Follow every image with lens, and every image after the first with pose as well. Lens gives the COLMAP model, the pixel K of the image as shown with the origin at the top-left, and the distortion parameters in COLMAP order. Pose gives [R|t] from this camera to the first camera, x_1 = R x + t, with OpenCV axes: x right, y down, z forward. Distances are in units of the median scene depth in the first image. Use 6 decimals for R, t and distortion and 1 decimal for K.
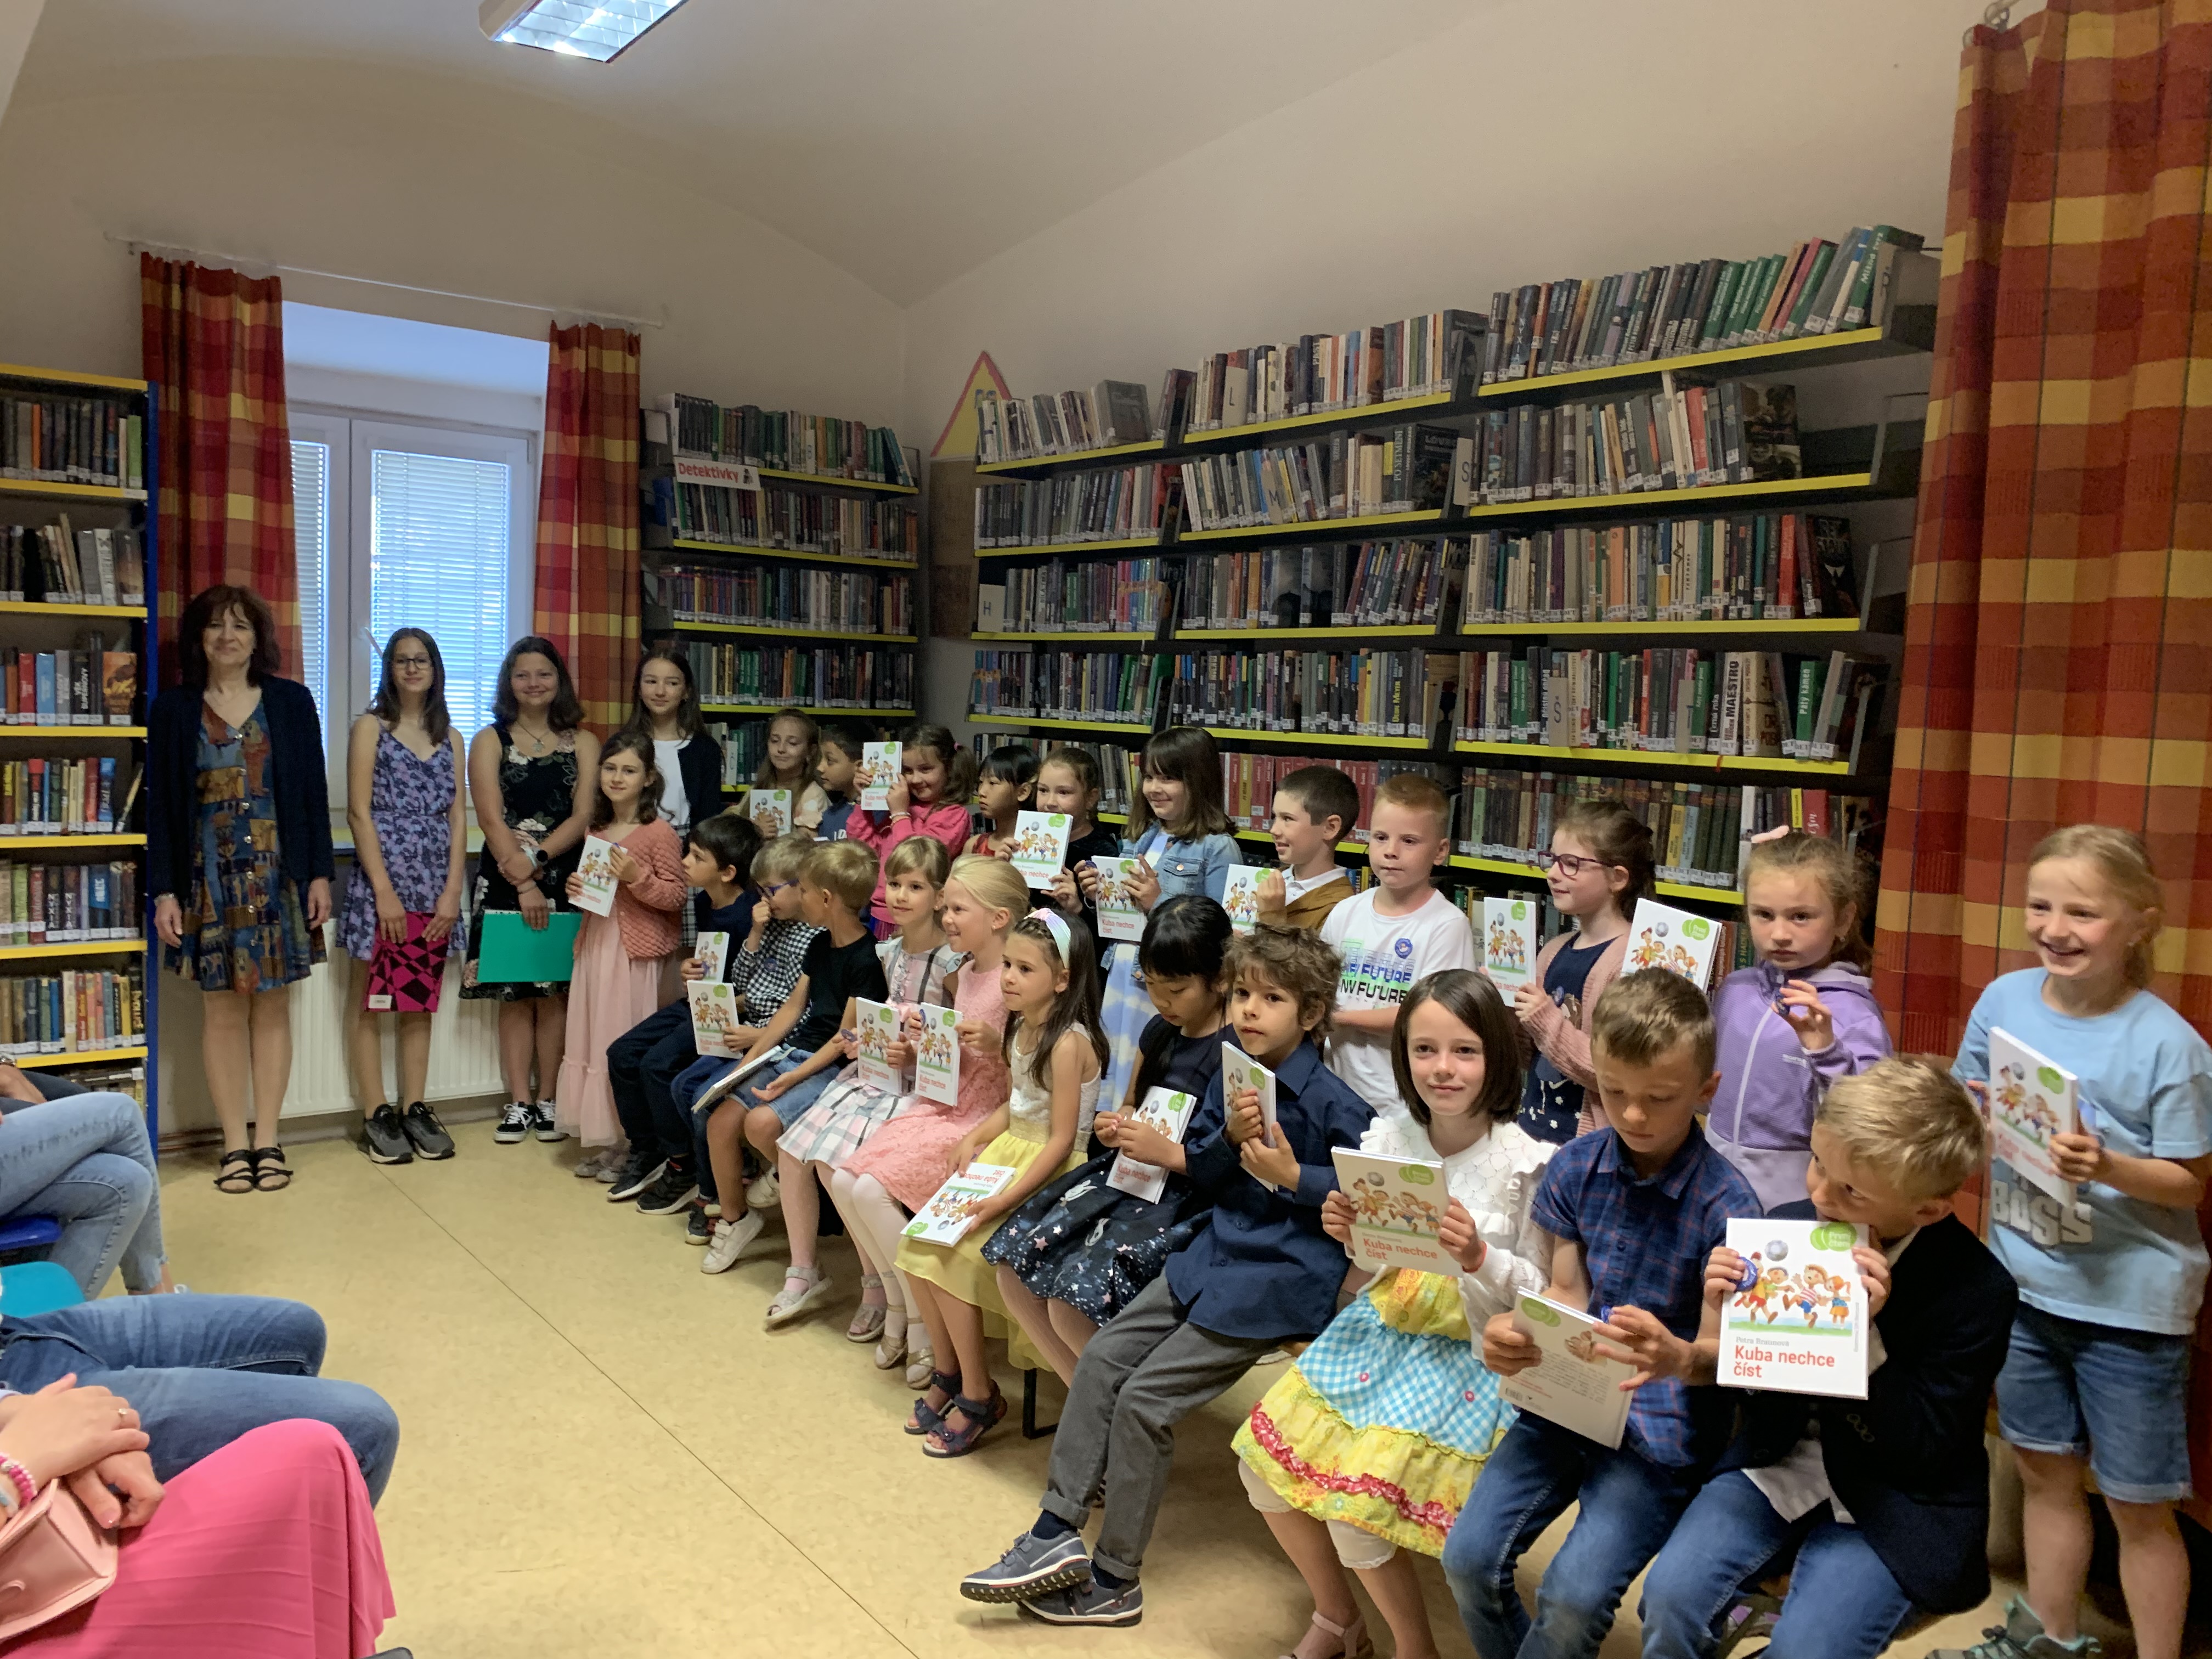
lens RADIAL K [[1664.9, 0, 1096.7], [0, 1664.9, 811.4], [0, 0, 1]] dist [0.019401, -0.013101]
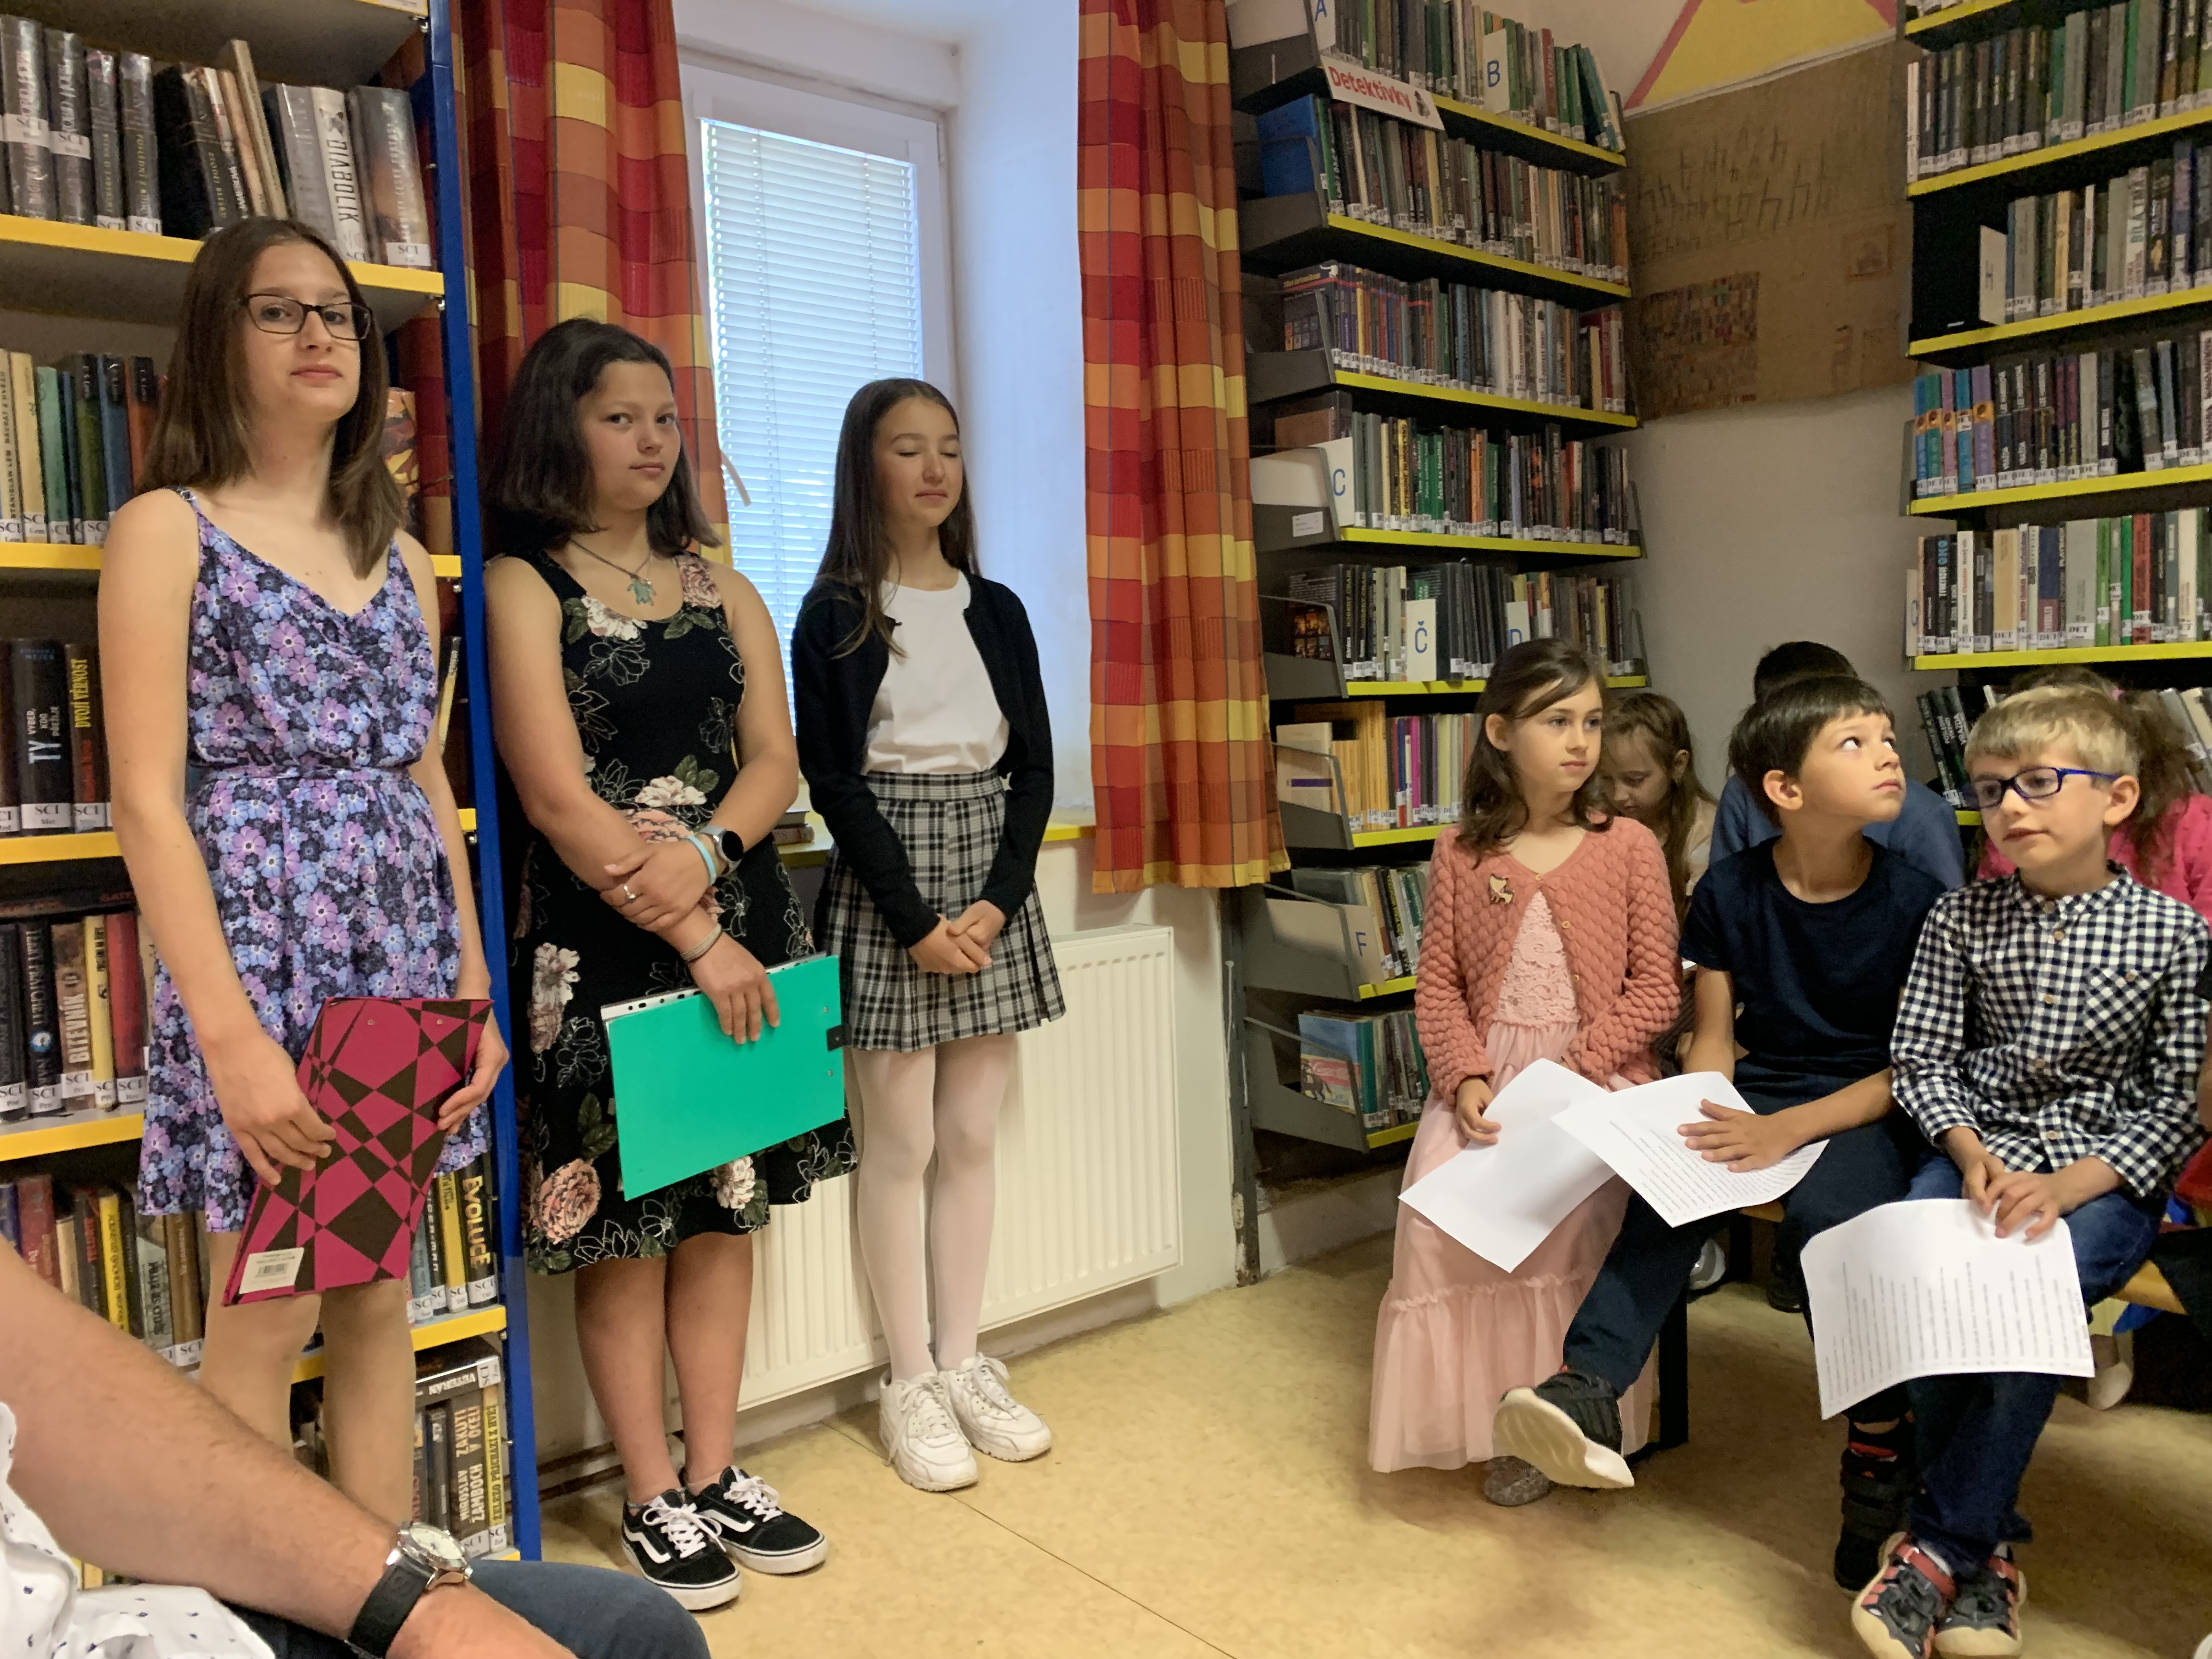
lens RADIAL K [[1664.9, 0, 1104.8], [0, 1664.9, 809.6], [0, 0, 1]] dist [0.019401, -0.013101]
pose [[0.996388, -0.079892, 0.028774, -0.335007], [0.080368, 0.996640, -0.015778, 0.026117], [-0.027417, 0.018033, 0.999461, 0.454266]]
